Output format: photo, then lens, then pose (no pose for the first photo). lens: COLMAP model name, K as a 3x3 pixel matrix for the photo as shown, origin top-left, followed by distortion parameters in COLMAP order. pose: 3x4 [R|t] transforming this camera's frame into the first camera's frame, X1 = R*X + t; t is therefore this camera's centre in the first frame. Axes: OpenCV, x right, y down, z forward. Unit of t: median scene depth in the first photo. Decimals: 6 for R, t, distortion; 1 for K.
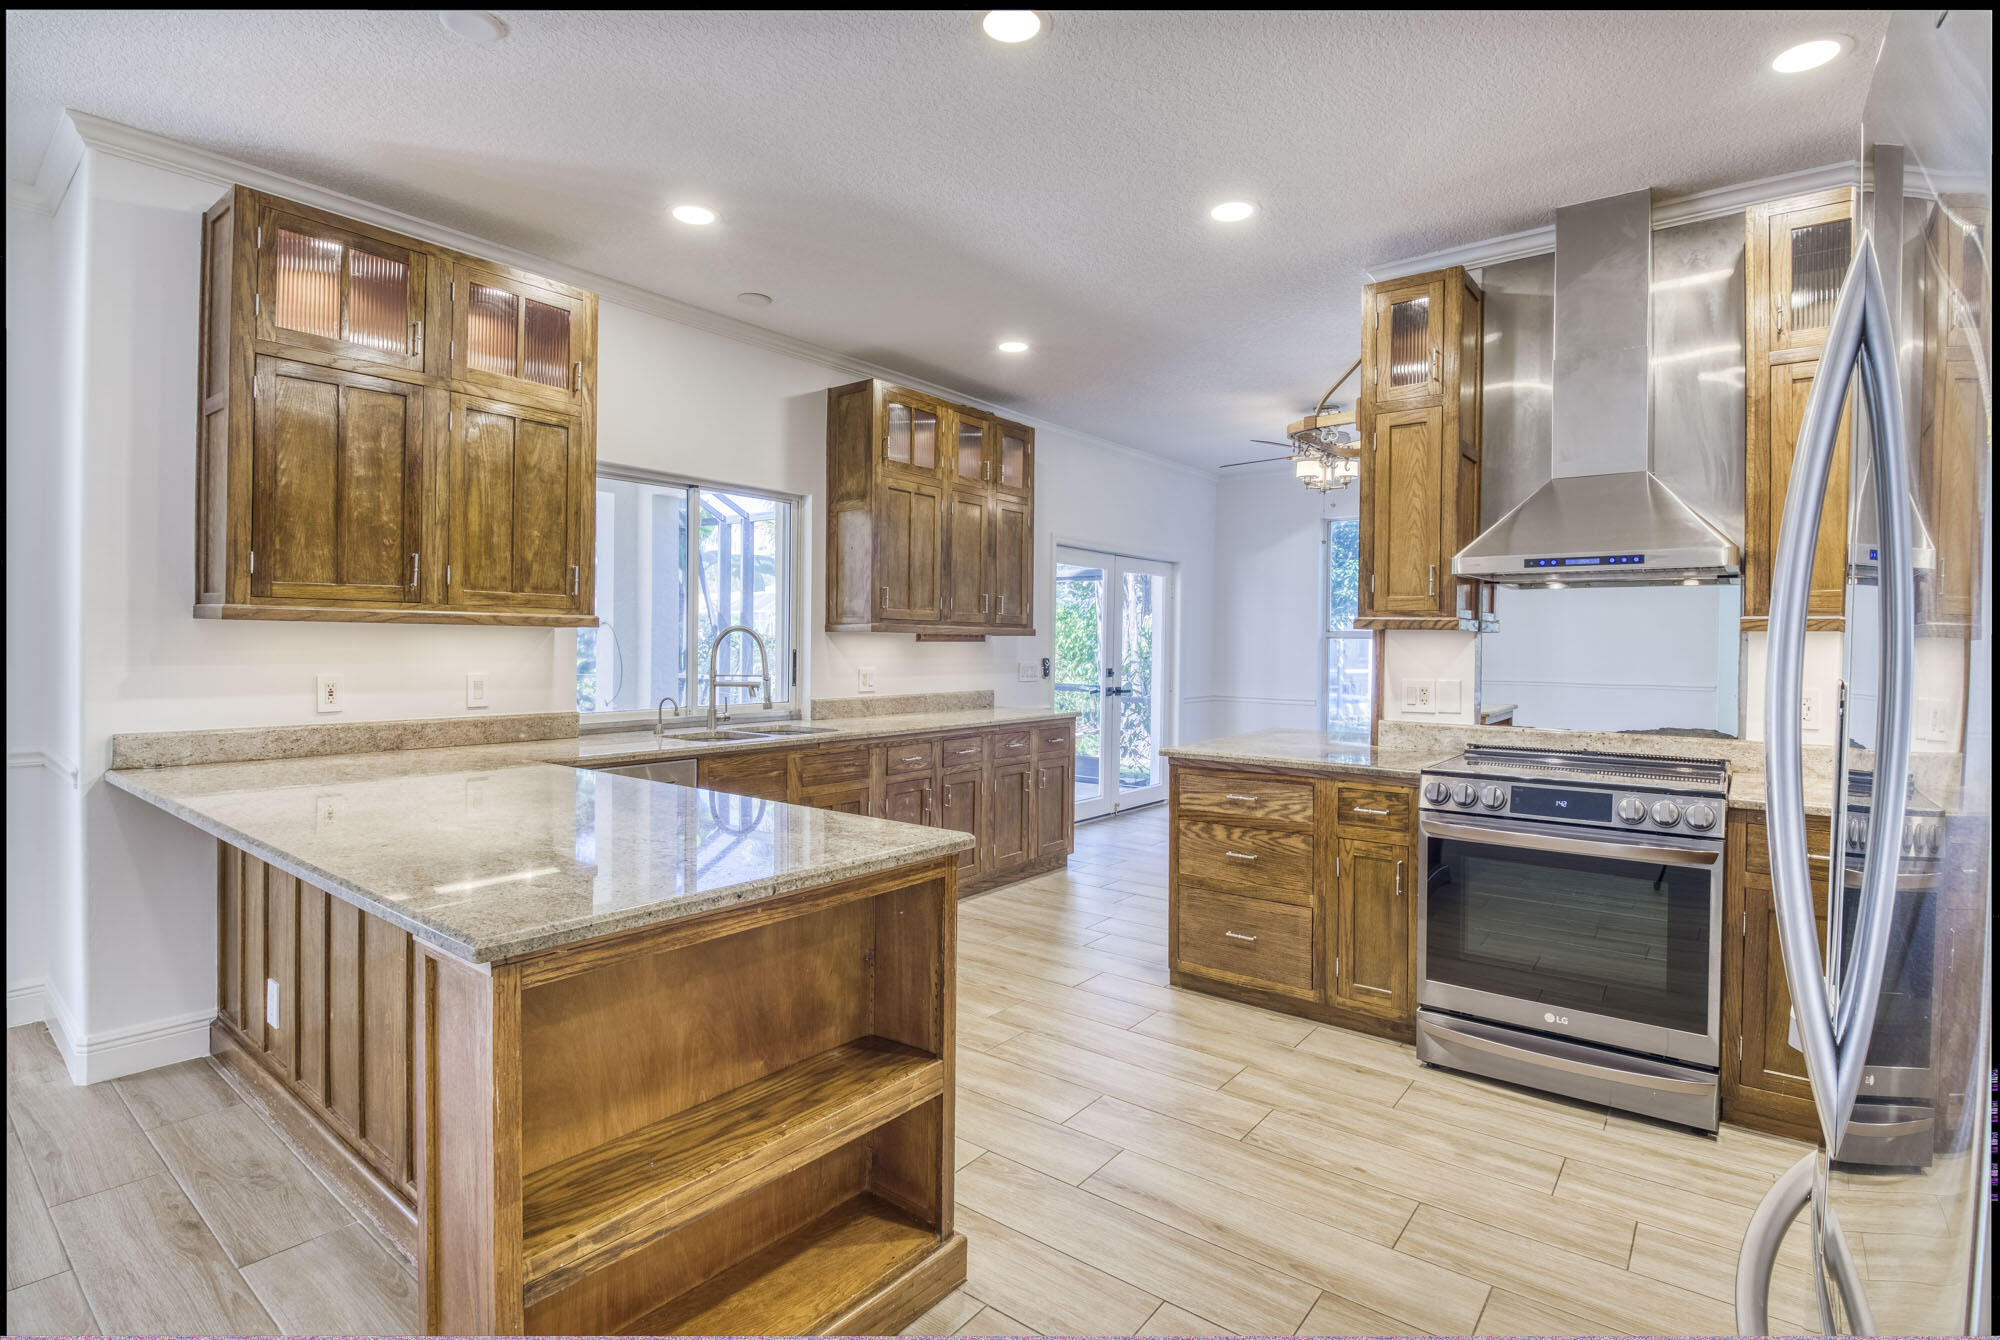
lens RADIAL K [[962.5, 0, 1003.6], [0, 962.5, 652.9], [0, 0, 1]] dist [-0.003127, -0.011946]
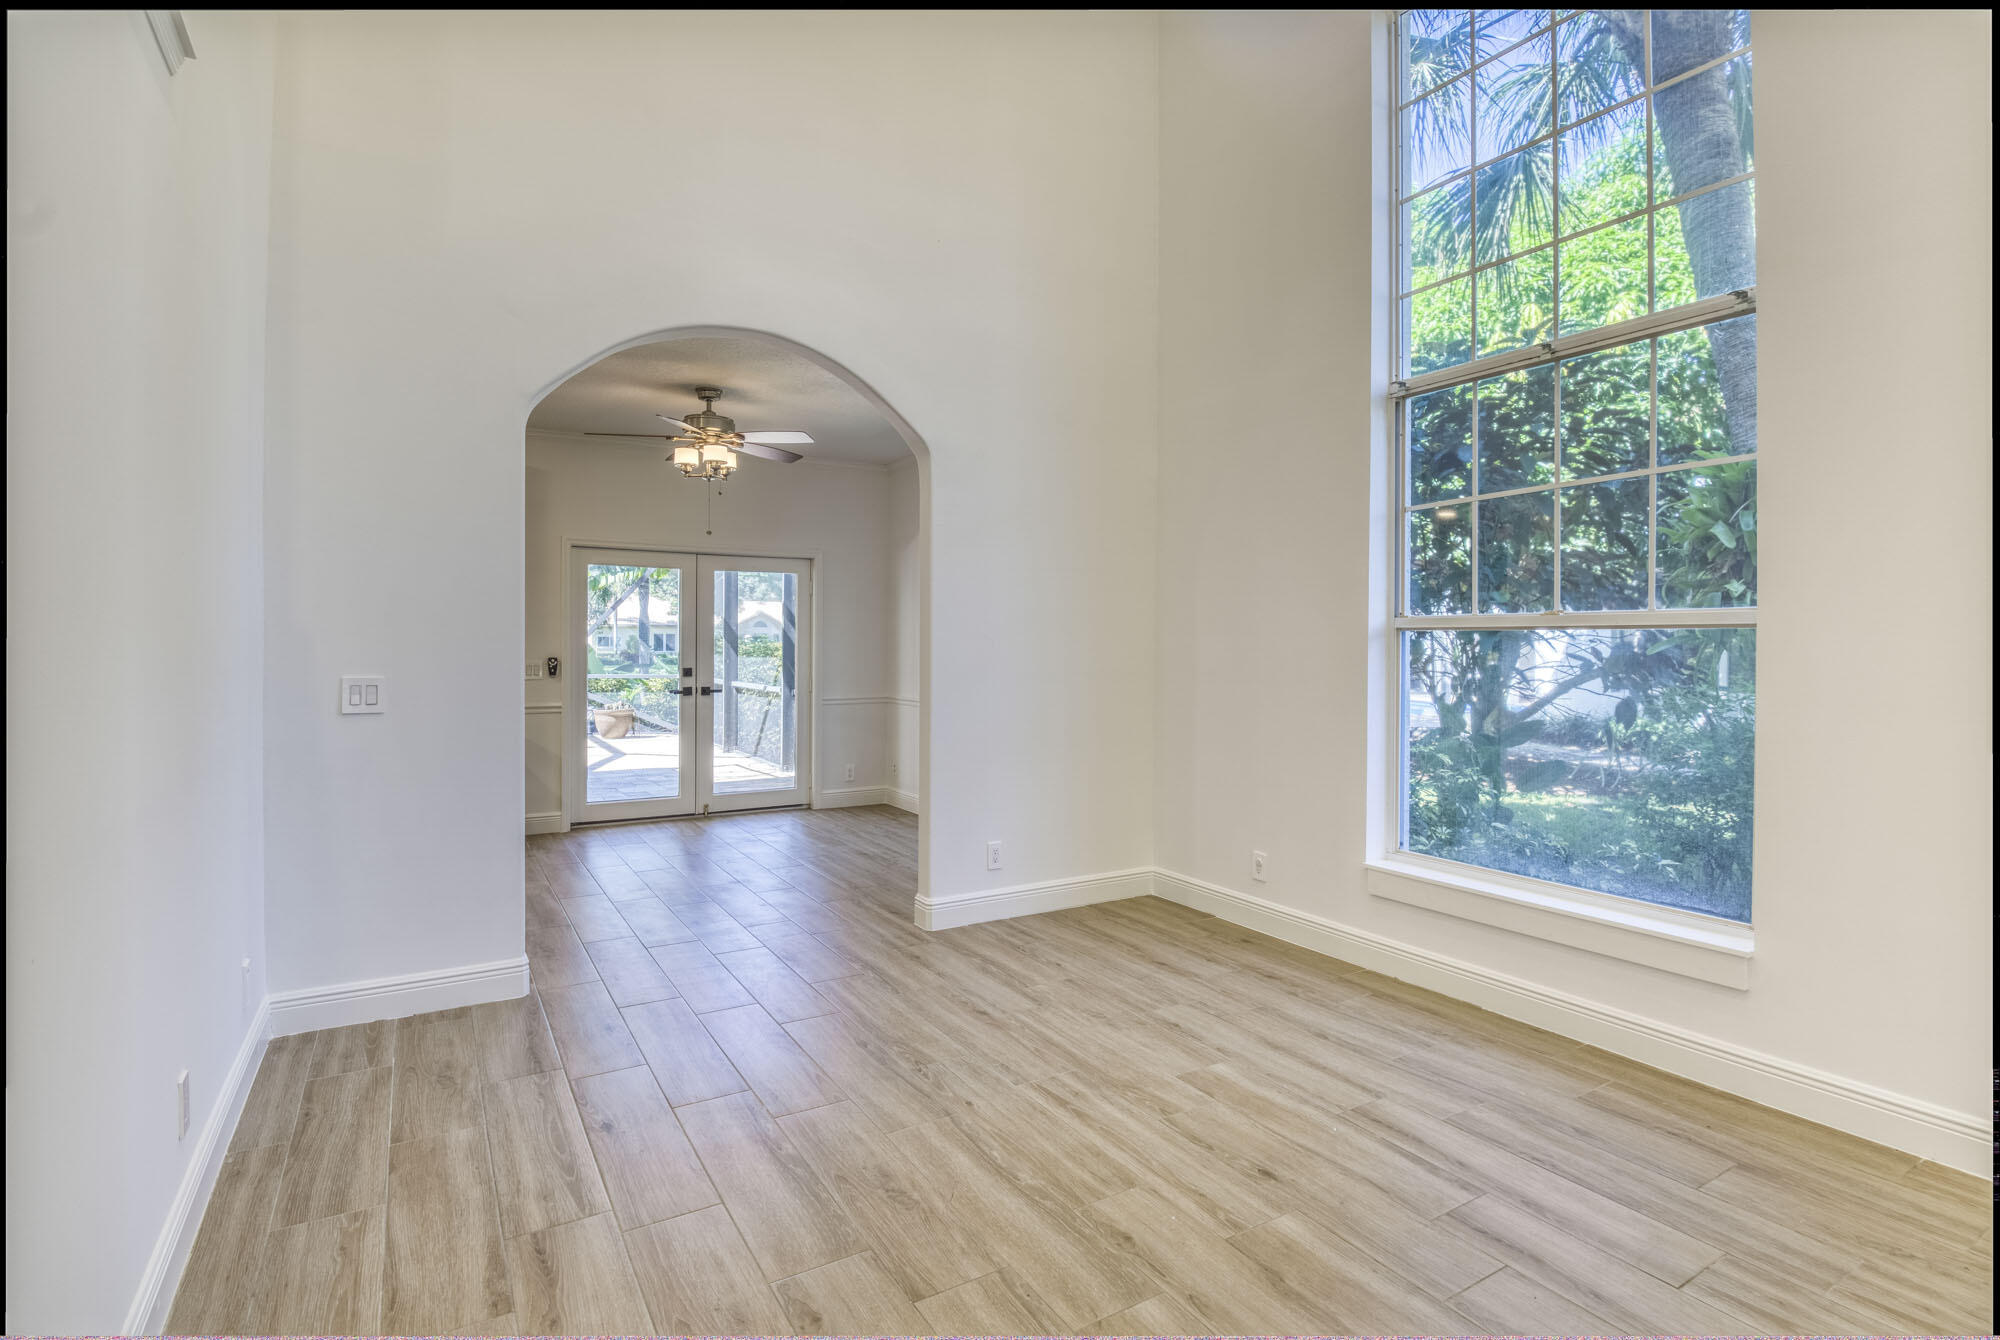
lens RADIAL K [[1008.4, 0, 1010.5], [0, 1008.4, 655.6], [0, 0, 1]] dist [-0.017109, -0.003278]
pose [[0.933576, -0.003295, -0.358364, 1.643702], [0.003042, 0.999995, -0.001269, 0.012037], [0.358366, 0.000095, 0.933581, 0.328715]]
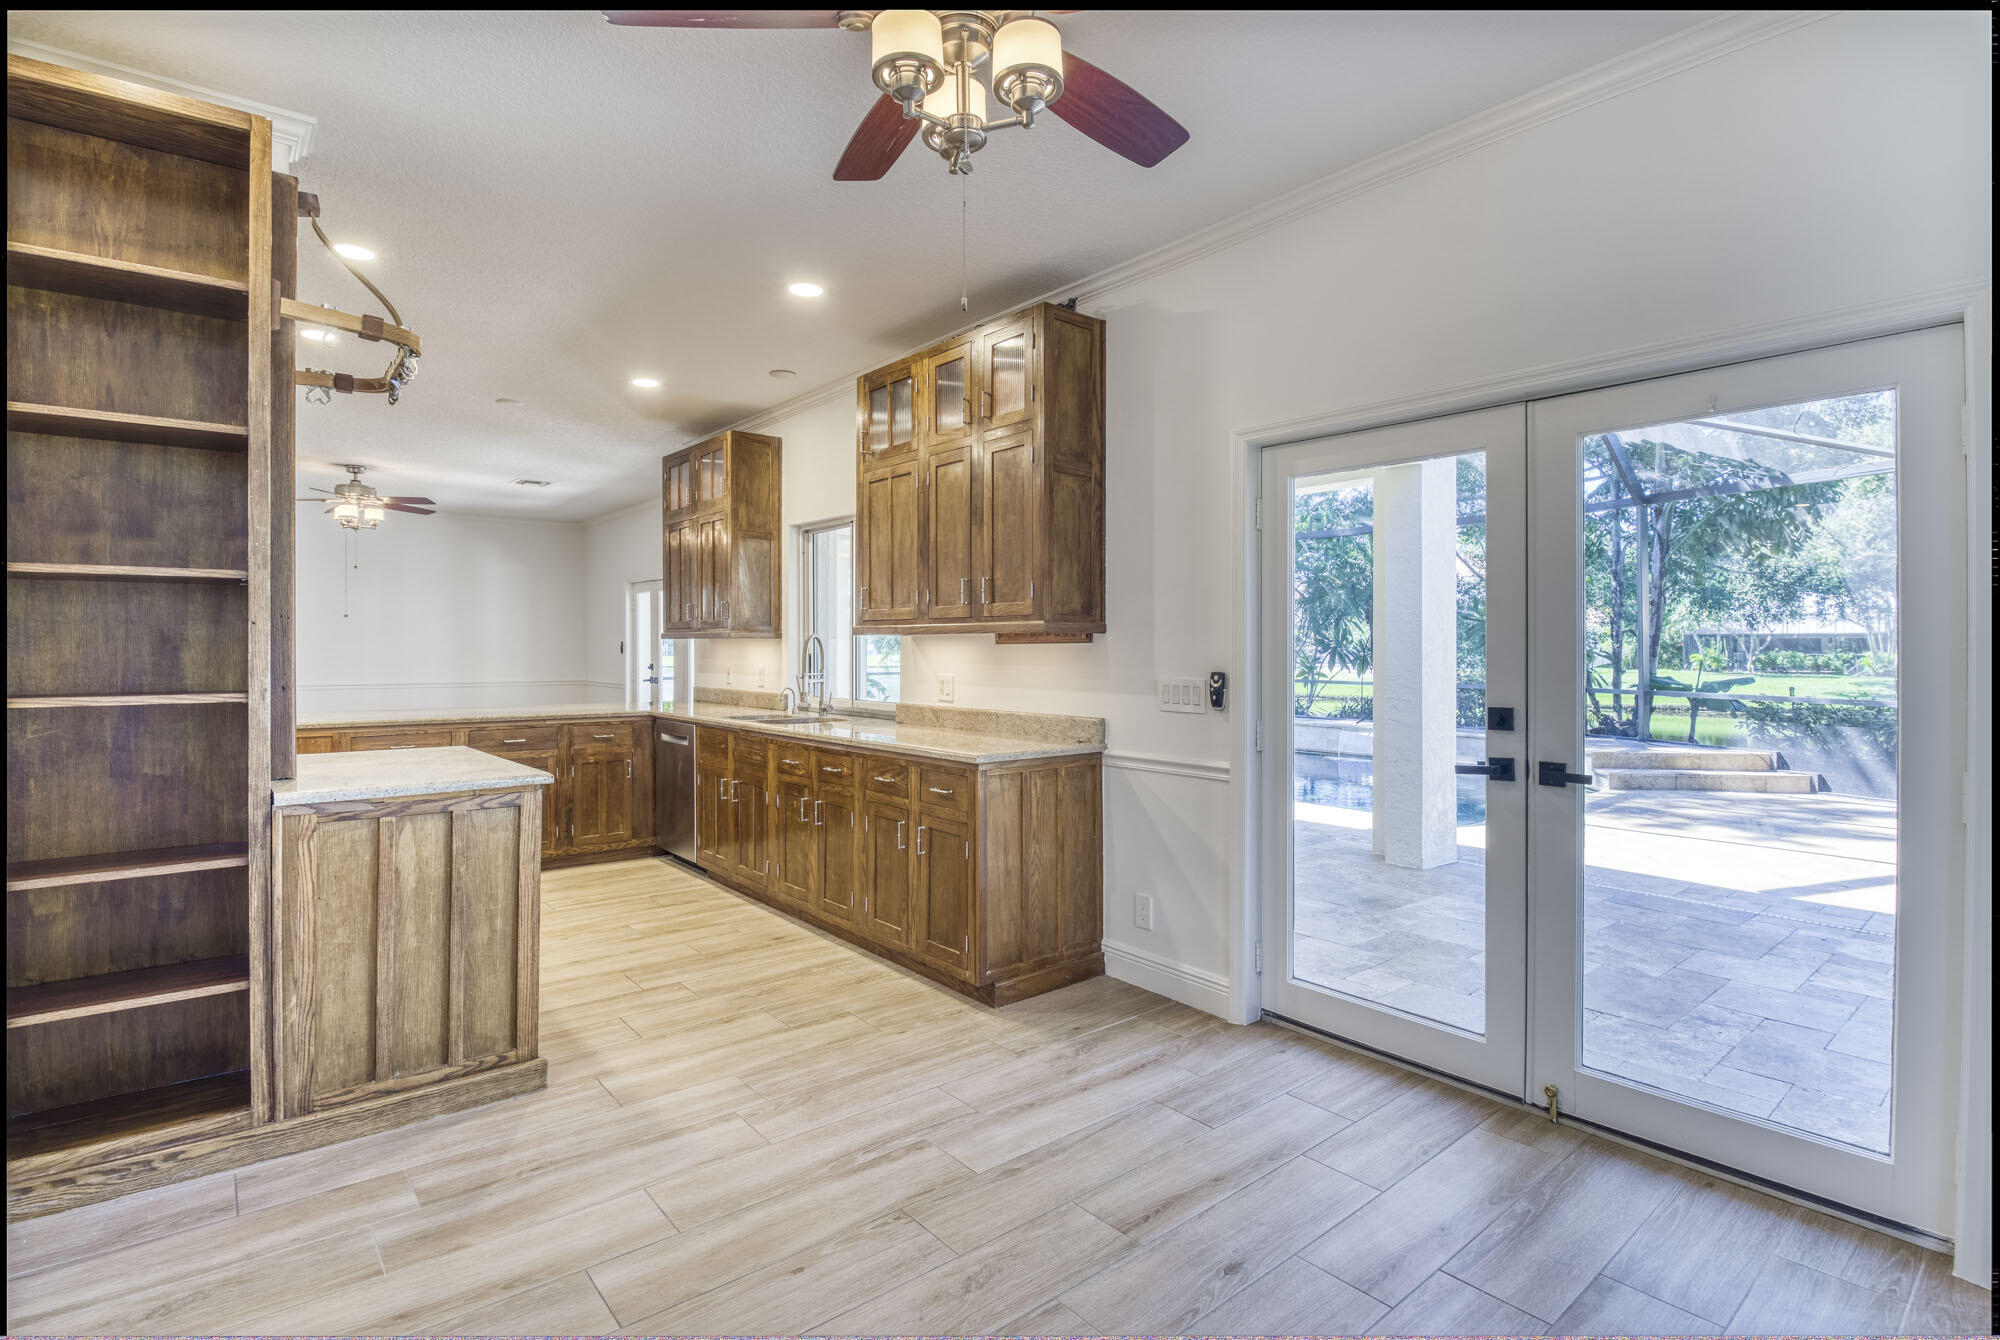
lens RADIAL K [[962.5, 0, 1002.5], [0, 962.5, 649.9], [0, 0, 1]] dist [-0.003127, -0.011946]
pose [[-0.212466, -0.008121, -0.977135, 1.084729], [-0.014374, 0.999883, -0.005185, -0.004192], [0.977063, 0.012944, -0.212558, 1.854106]]
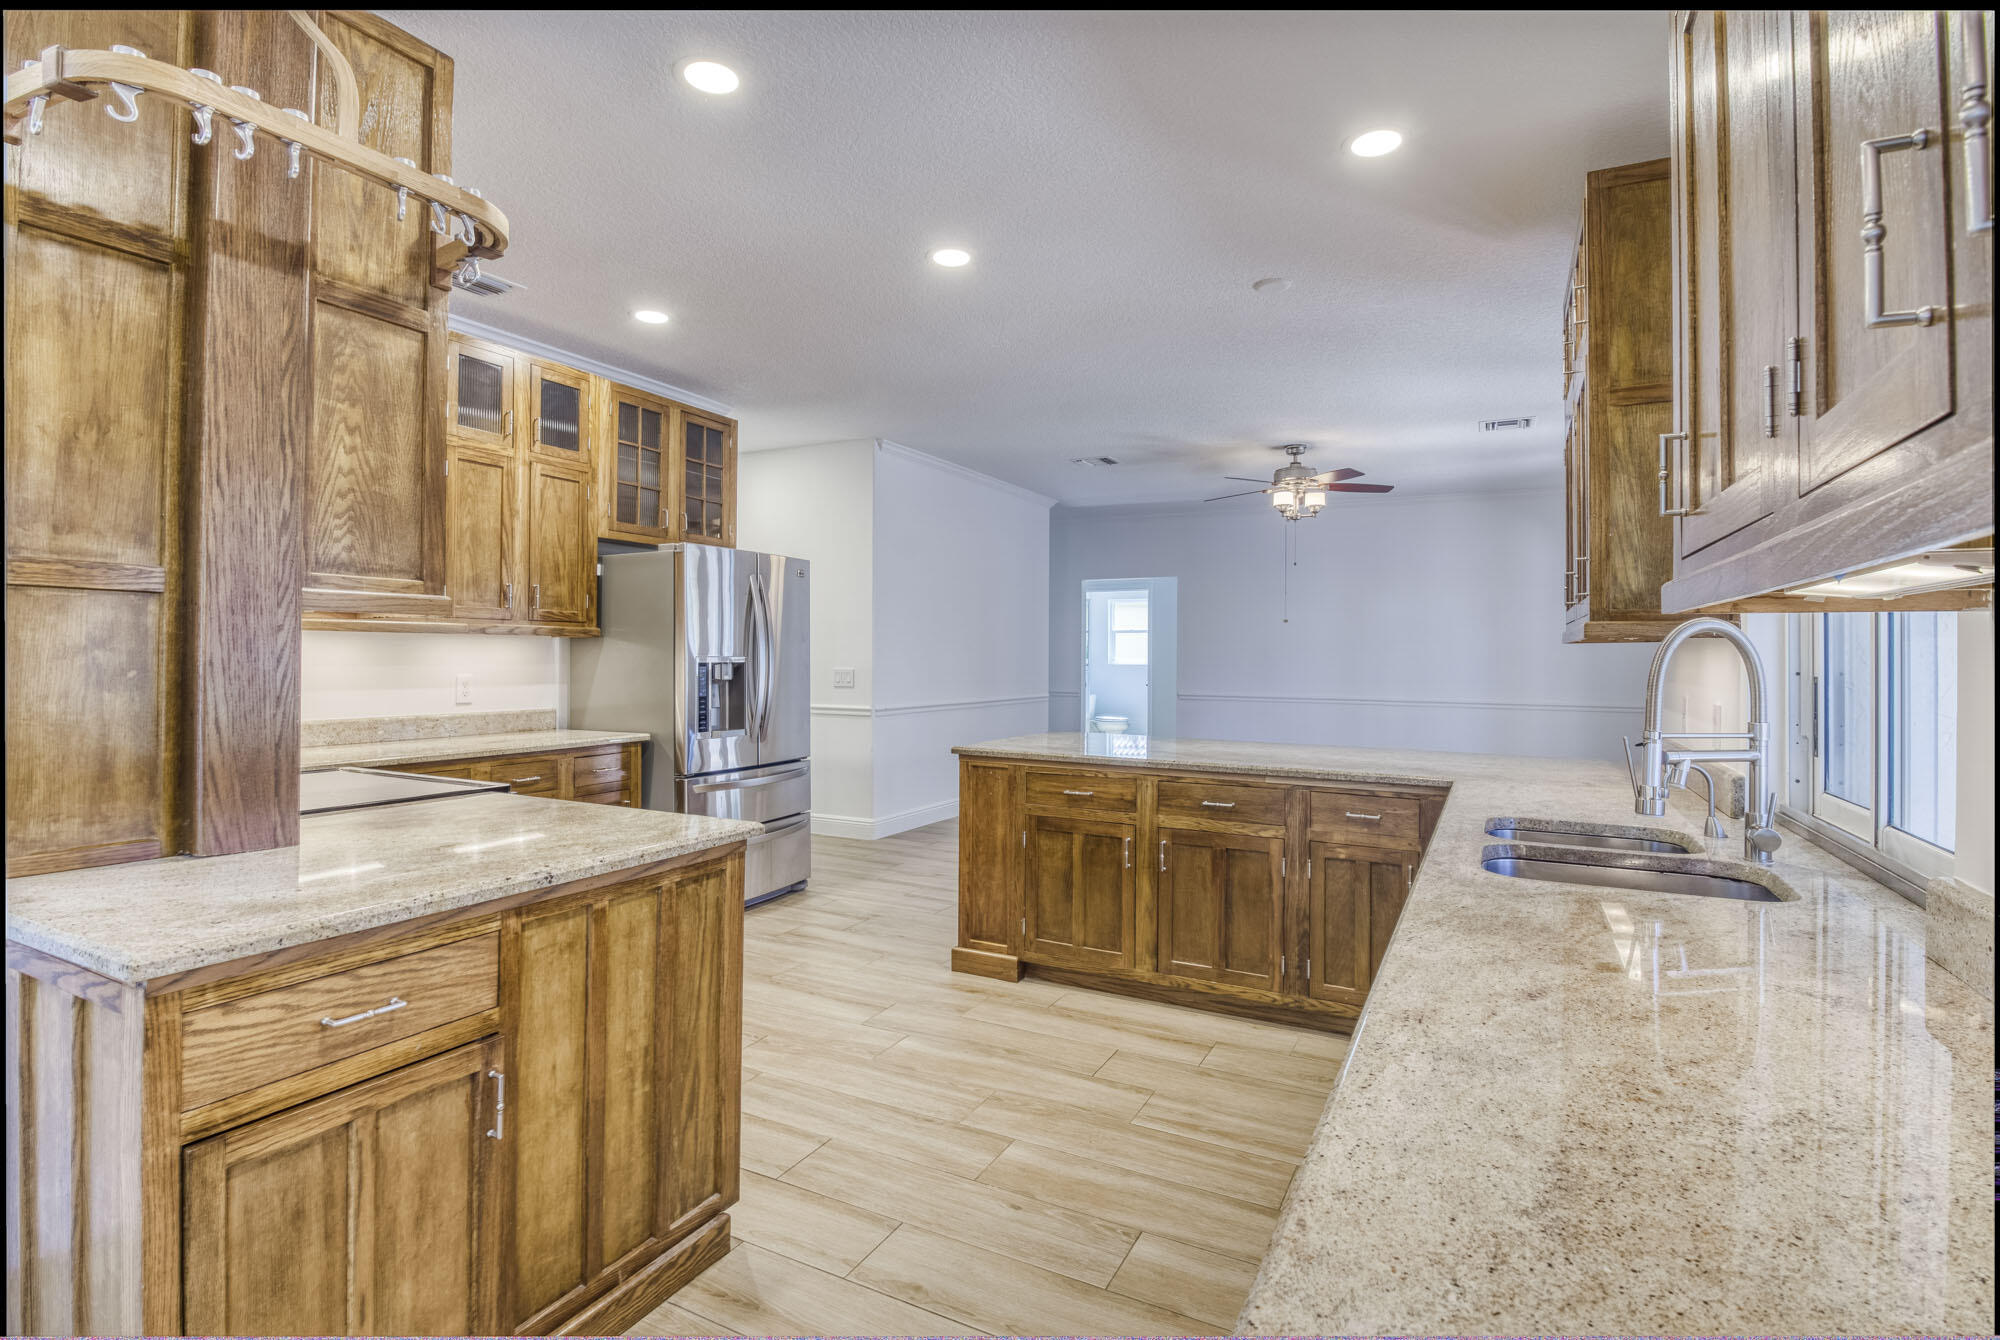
lens RADIAL K [[962.5, 0, 999.2], [0, 962.5, 649.7], [0, 0, 1]] dist [-0.003127, -0.011946]
pose [[-0.983201, -0.017588, -0.181677, 0.136279], [-0.018519, 0.999823, 0.003429, -0.011462], [0.181585, 0.006736, -0.983352, 1.684119]]
